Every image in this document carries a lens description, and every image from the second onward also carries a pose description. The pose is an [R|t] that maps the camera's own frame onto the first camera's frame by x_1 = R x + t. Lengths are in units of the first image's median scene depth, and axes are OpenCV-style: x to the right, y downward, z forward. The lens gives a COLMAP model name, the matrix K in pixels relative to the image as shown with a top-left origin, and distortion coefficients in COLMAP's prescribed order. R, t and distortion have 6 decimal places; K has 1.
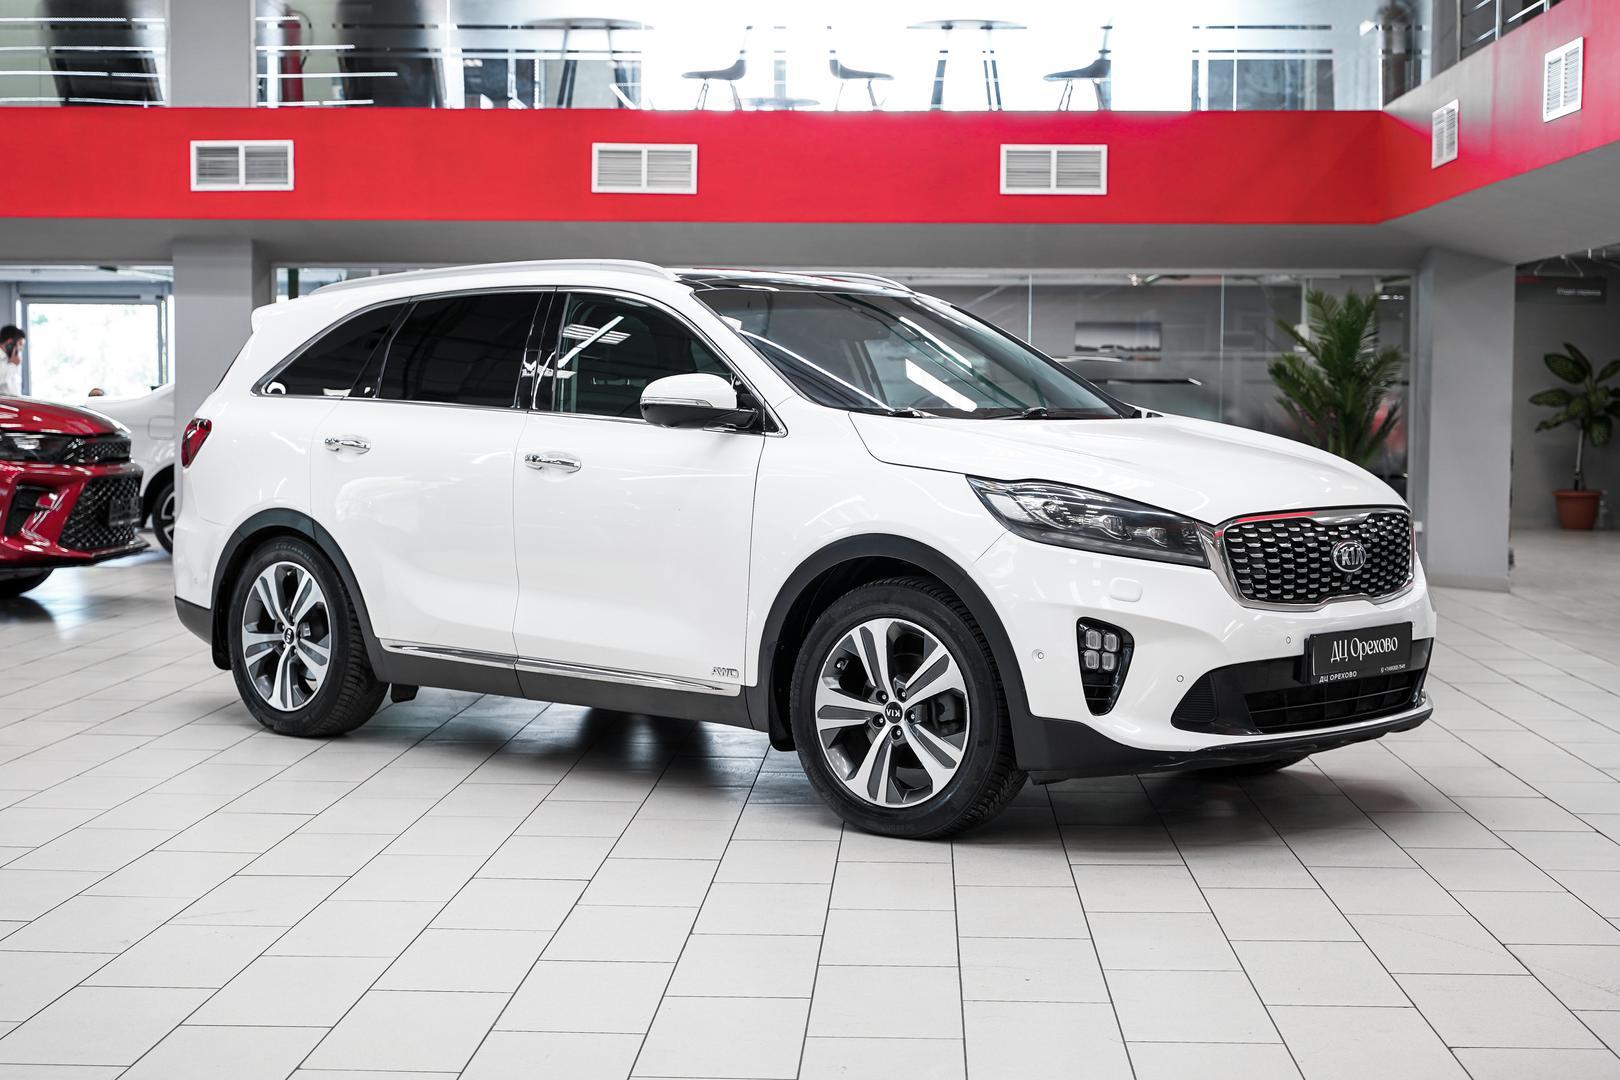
lens RADIAL K [[2530.3, 0, 808.8], [0, 2530.3, 550.1], [0, 0, 1]] dist [0.020187, 0.000000]
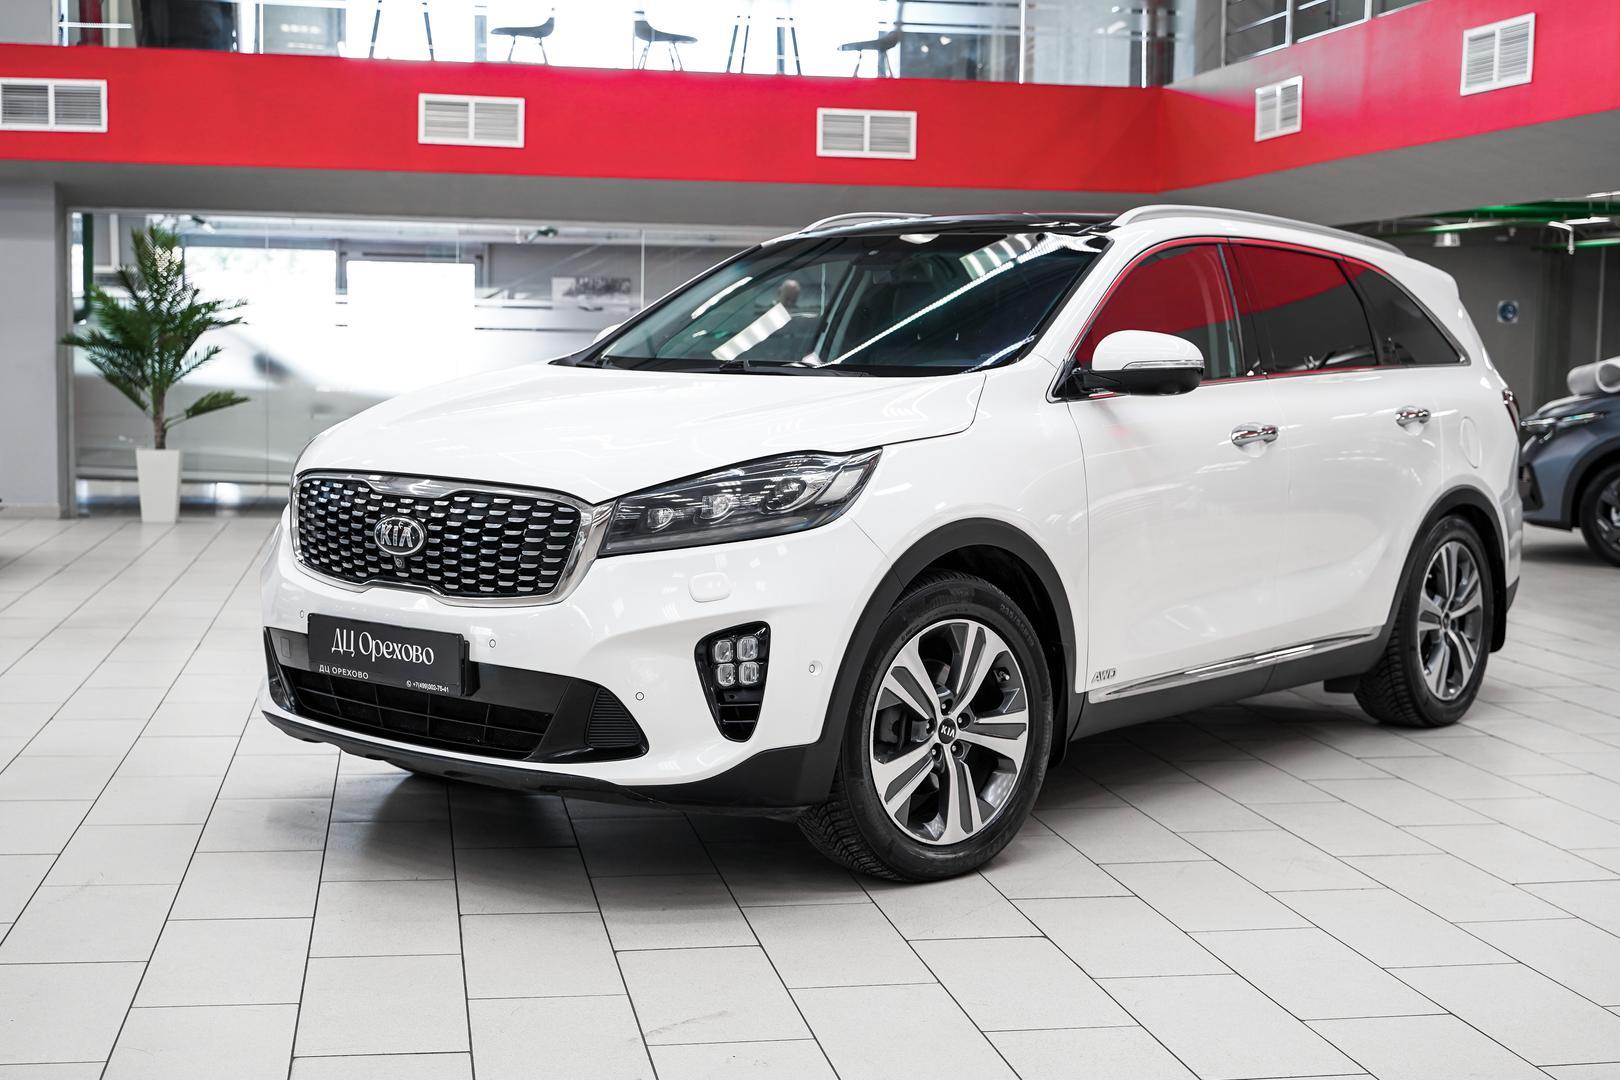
lens RADIAL K [[2159.9, 0, 799.3], [0, 2159.9, 538.8], [0, 0, 1]] dist [0.008953, 0.000000]
pose [[0.976755, -0.010378, 0.214107, -0.118748], [0.004283, 0.999573, 0.028913, -0.008143], [-0.214316, -0.027324, 0.976382, 0.121363]]
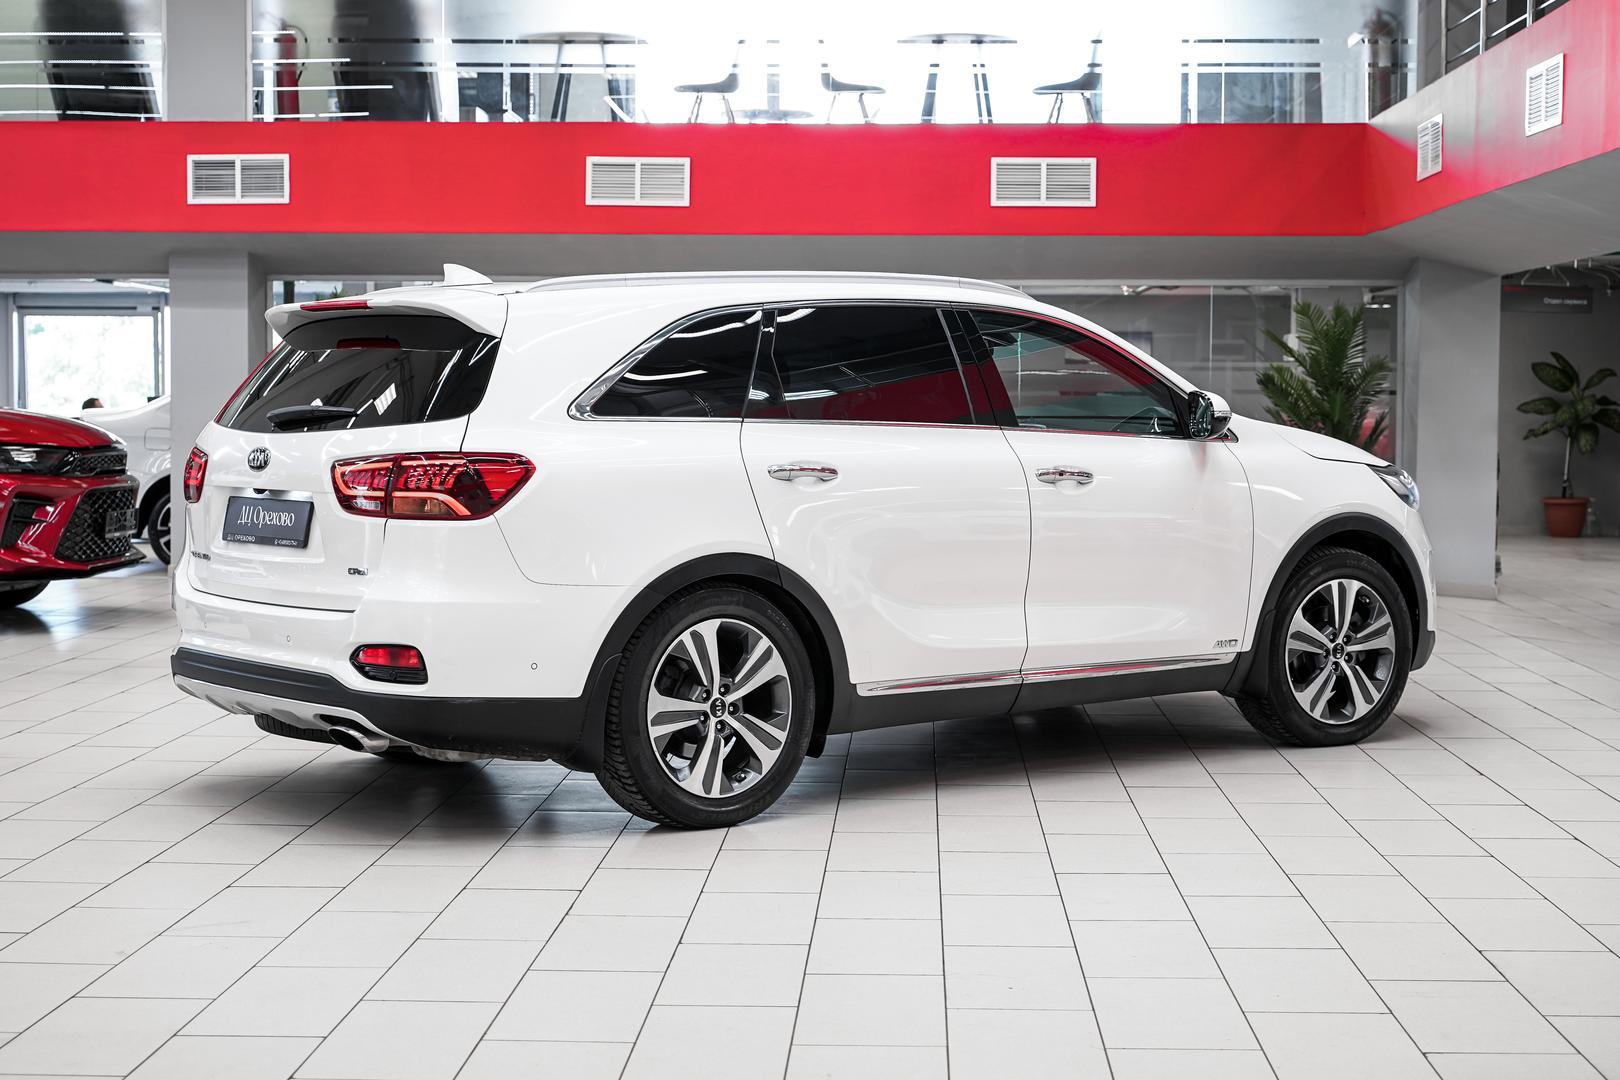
lens RADIAL K [[2523.3, 0, 821.7], [0, 2523.3, 532.1], [0, 0, 1]] dist [0.022452, 0.000000]
pose [[0.999976, -0.002017, 0.006648, 0.001206], [0.002082, 0.999949, -0.009850, -0.000952], [-0.006628, 0.009864, 0.999929, -0.004268]]
